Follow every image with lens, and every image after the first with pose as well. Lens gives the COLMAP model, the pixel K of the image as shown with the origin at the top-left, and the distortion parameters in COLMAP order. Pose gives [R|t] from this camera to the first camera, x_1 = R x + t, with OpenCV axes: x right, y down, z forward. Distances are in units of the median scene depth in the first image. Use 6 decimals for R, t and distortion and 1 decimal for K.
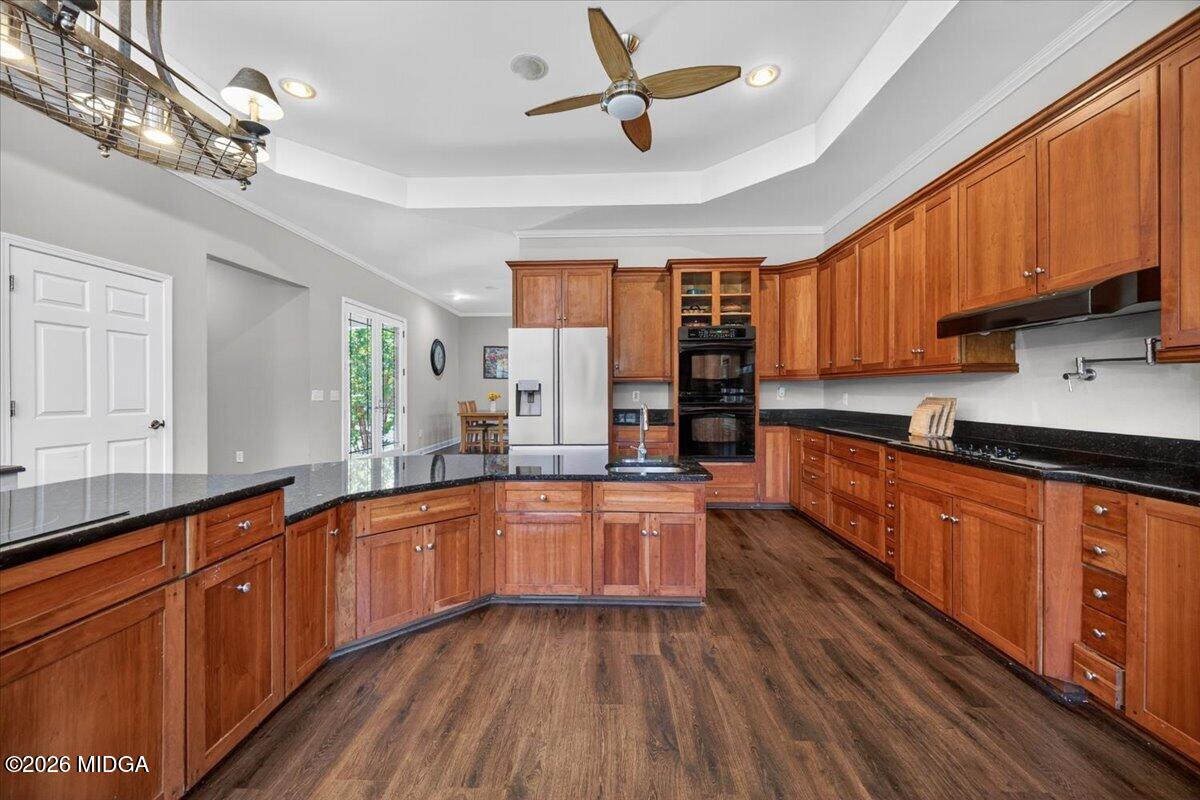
lens RADIAL K [[460.7, 0, 596.4], [0, 460.7, 391.8], [0, 0, 1]] dist [-0.001526, -0.000590]
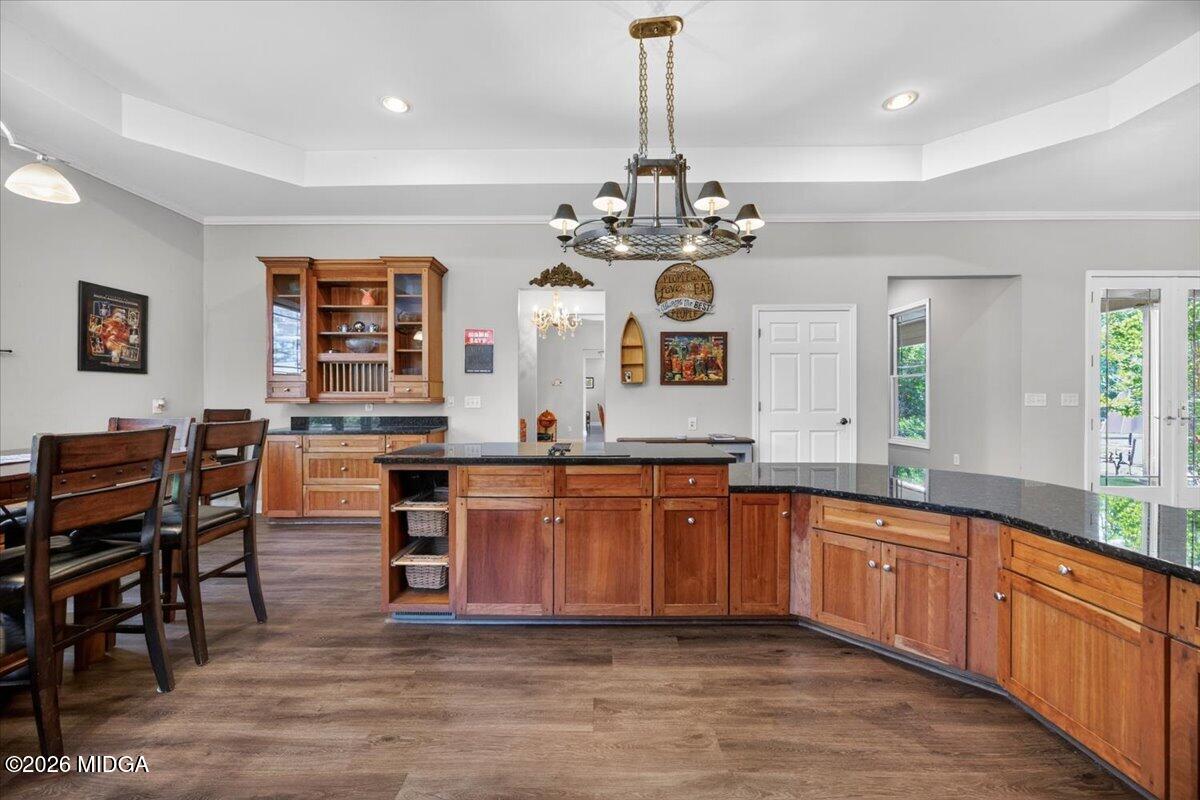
lens RADIAL K [[460.7, 0, 591.8], [0, 460.7, 401.3], [0, 0, 1]] dist [-0.001526, -0.000590]
pose [[0.015307, 0.007847, -0.999852, 0.549868], [0.004141, 0.999960, 0.007911, 0.003019], [0.999874, -0.004262, 0.015274, 0.437184]]
